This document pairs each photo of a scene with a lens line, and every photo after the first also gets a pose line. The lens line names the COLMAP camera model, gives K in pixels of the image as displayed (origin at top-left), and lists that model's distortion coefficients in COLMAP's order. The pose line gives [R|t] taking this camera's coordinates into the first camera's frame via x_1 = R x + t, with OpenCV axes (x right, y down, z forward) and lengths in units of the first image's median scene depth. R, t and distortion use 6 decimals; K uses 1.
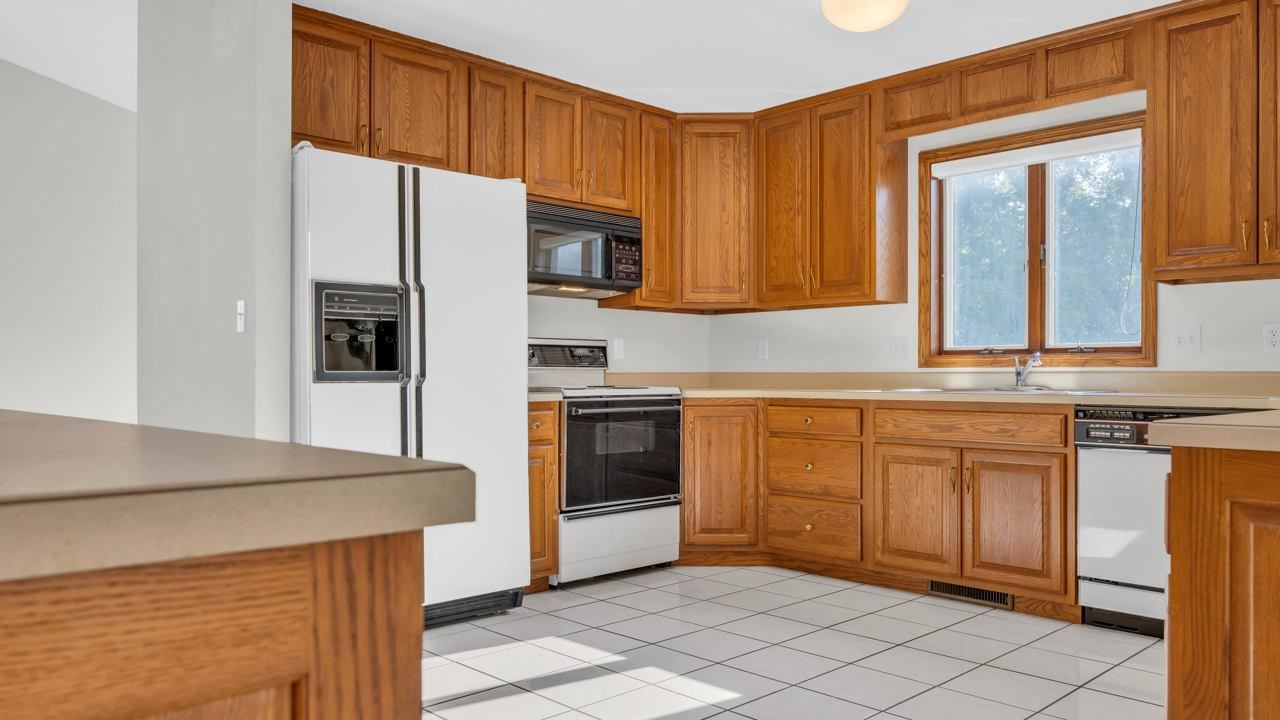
lens RADIAL K [[929.6, 0, 640.0], [0, 929.6, 360.0], [0, 0, 1]] dist [-0.003350, -0.001745]
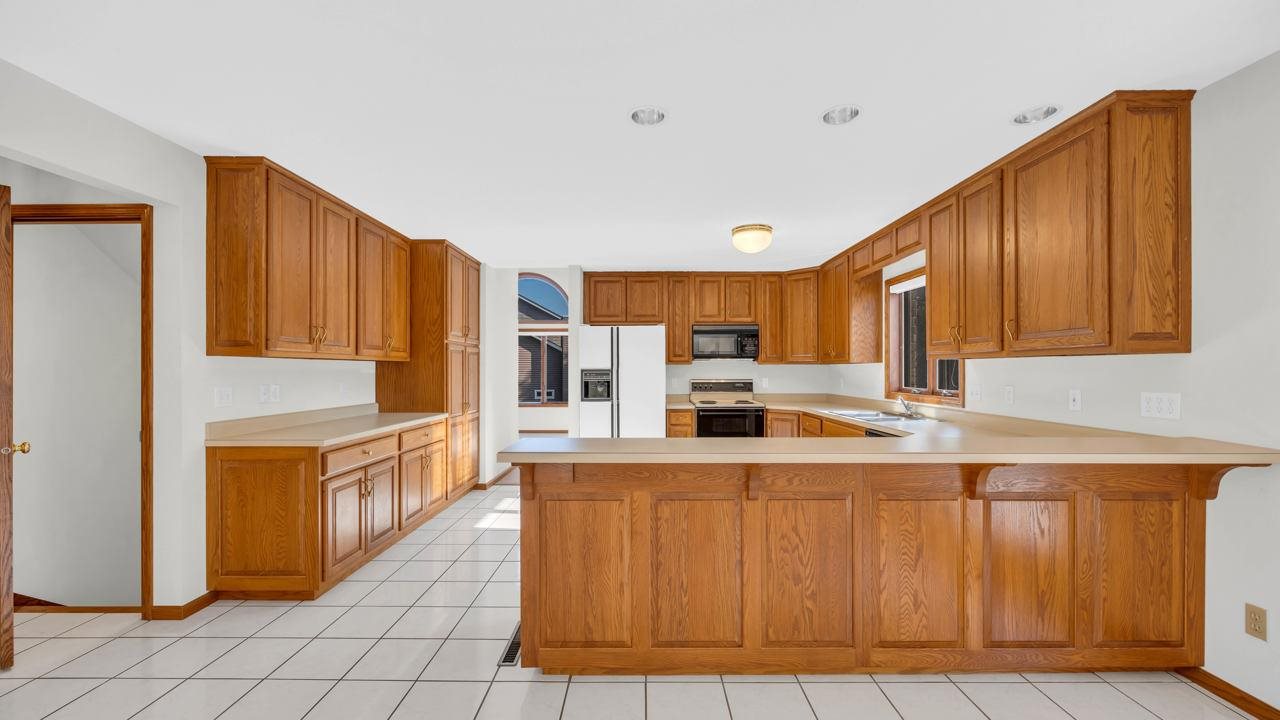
lens RADIAL K [[488.9, 0, 640.0], [0, 488.9, 360.0], [0, 0, 1]] dist [0.000124, 0.000001]
pose [[0.707262, -0.014530, -0.706802, 0.650479], [0.013888, 0.999881, -0.006659, -0.069724], [0.706815, -0.005106, 0.707380, -0.014170]]
